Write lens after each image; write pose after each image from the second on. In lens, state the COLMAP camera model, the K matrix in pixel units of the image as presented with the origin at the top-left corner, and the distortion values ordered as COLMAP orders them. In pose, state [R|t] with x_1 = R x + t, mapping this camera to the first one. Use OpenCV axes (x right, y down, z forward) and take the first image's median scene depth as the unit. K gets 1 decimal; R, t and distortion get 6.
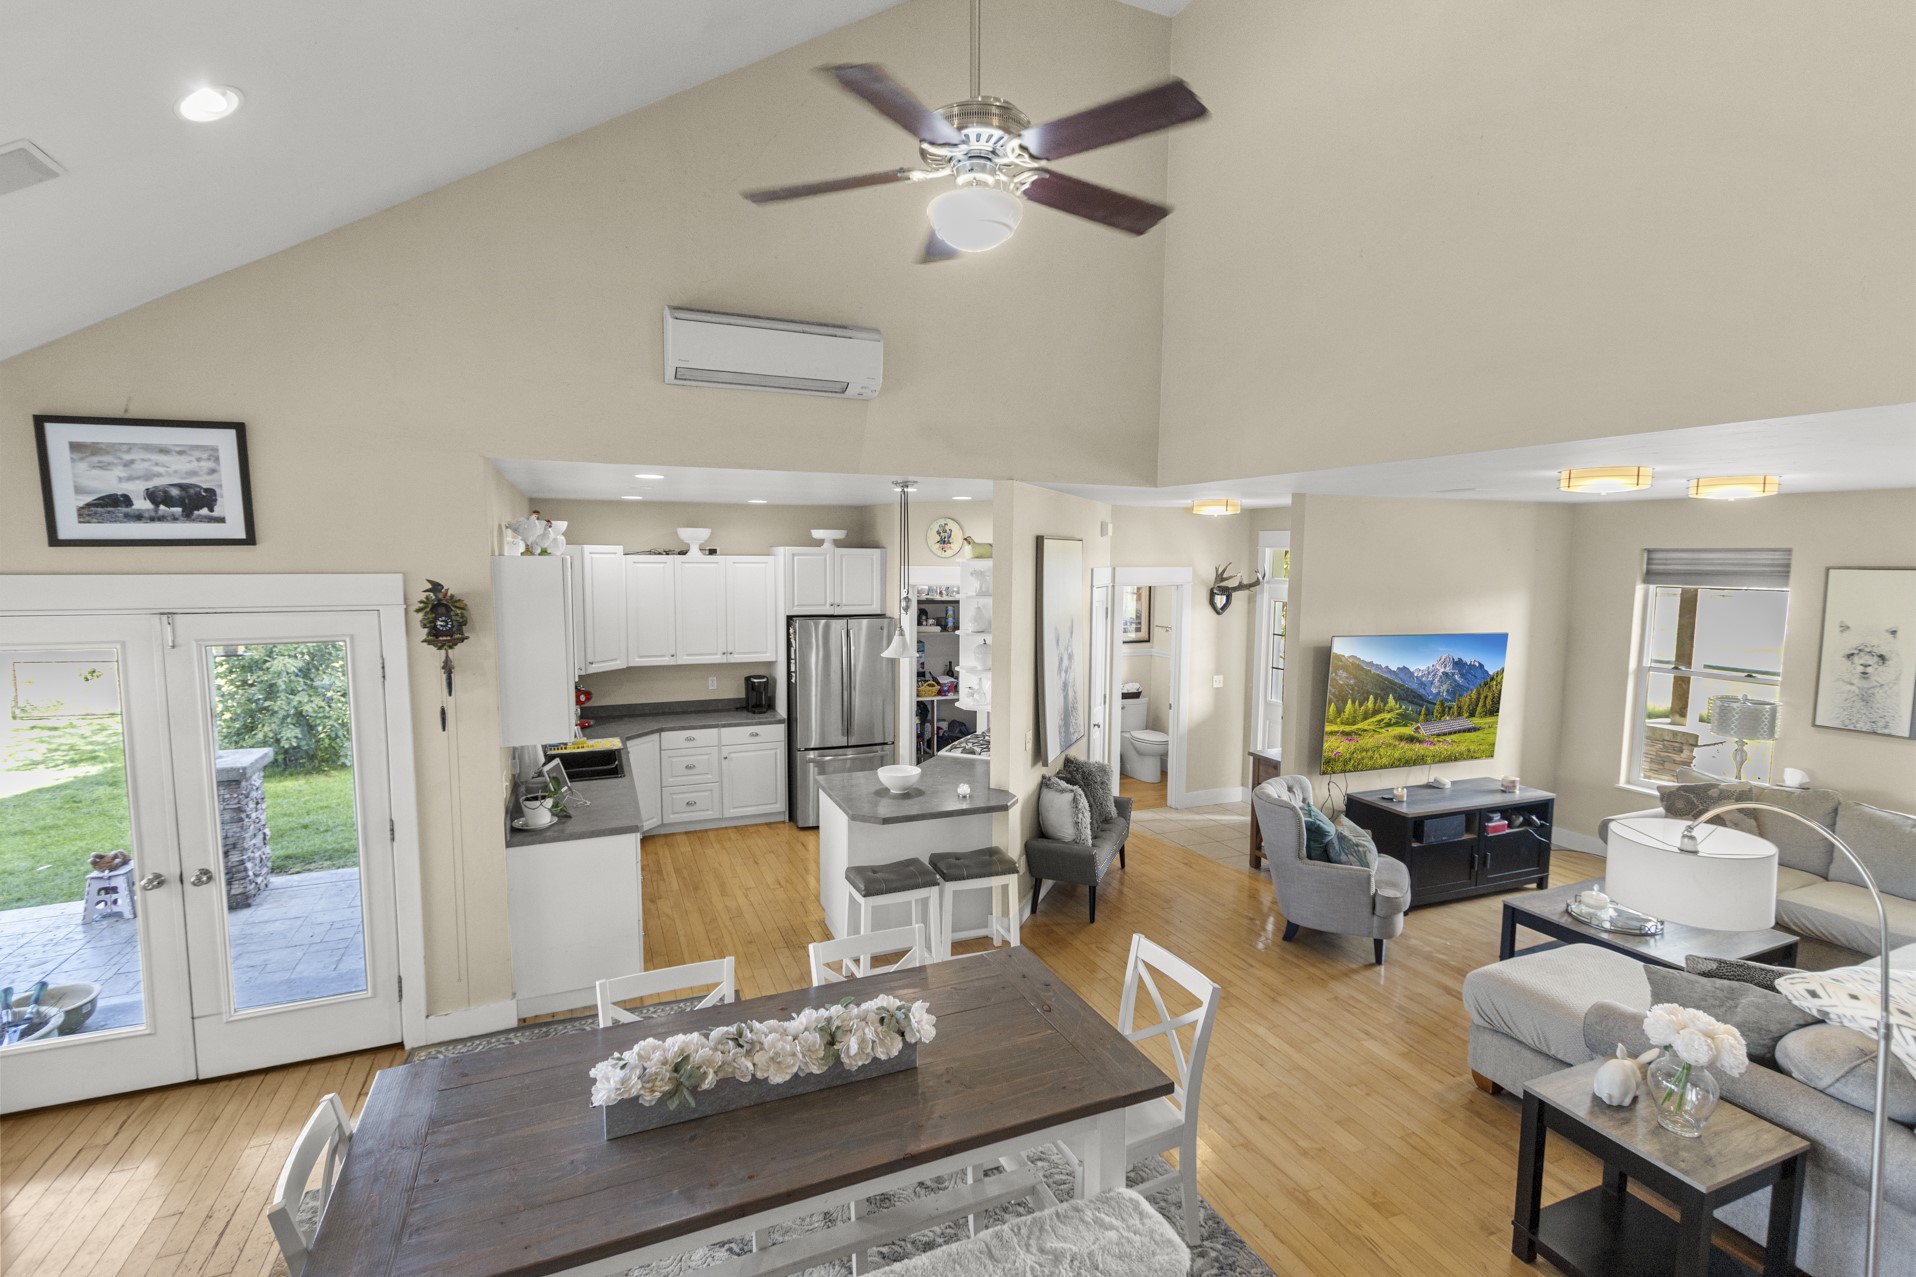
lens RADIAL K [[886.6, 0, 978.1], [0, 886.6, 627.7], [0, 0, 1]] dist [0.017659, -0.003117]
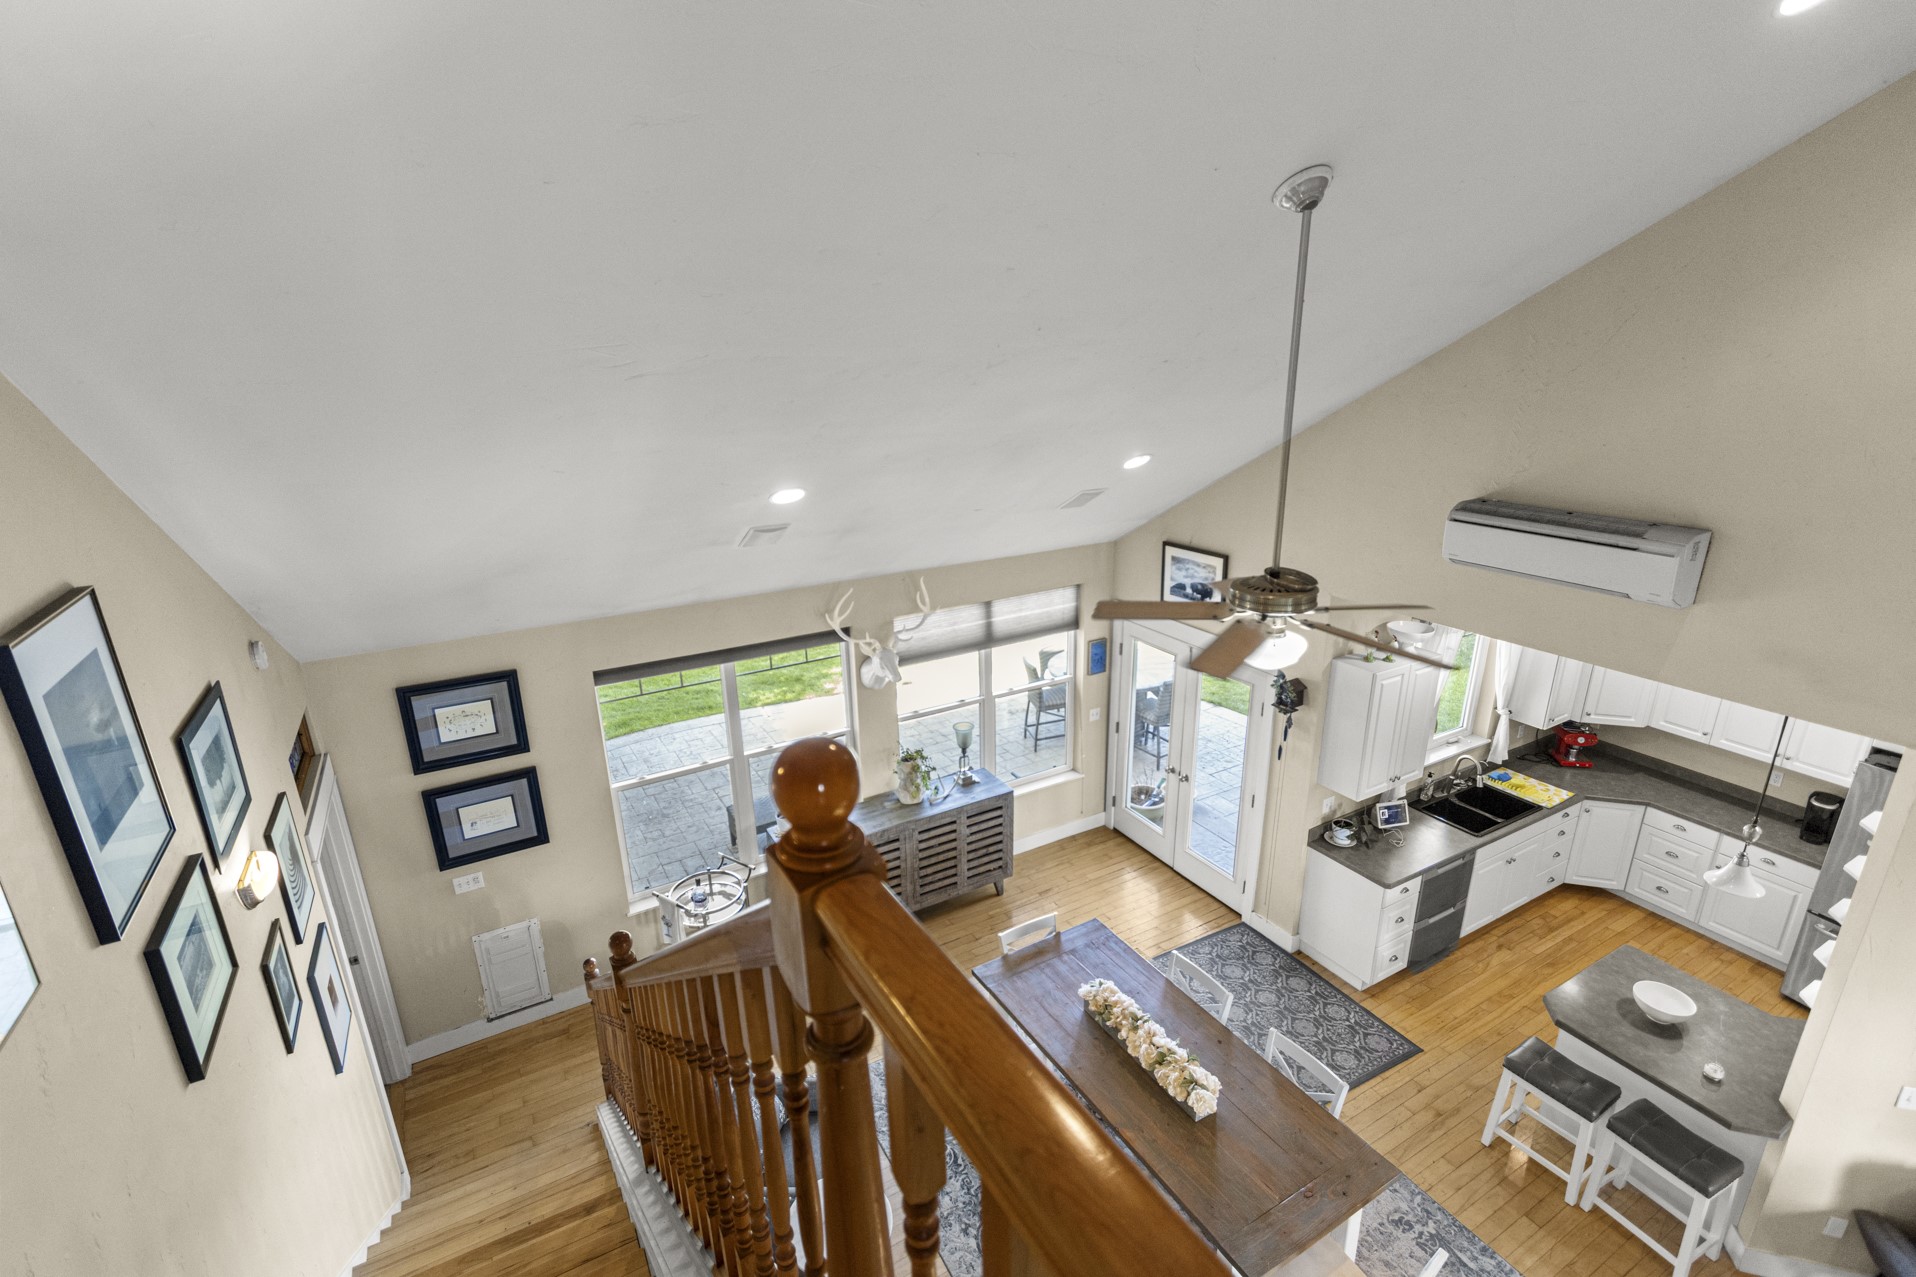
lens RADIAL K [[886.6, 0, 914.5], [0, 886.6, 622.4], [0, 0, 1]] dist [0.017659, -0.003117]
pose [[0.083331, 0.301344, -0.949867, 0.471179], [-0.060307, 0.952961, 0.297034, -0.337486], [0.994695, 0.032531, 0.097585, 0.133591]]
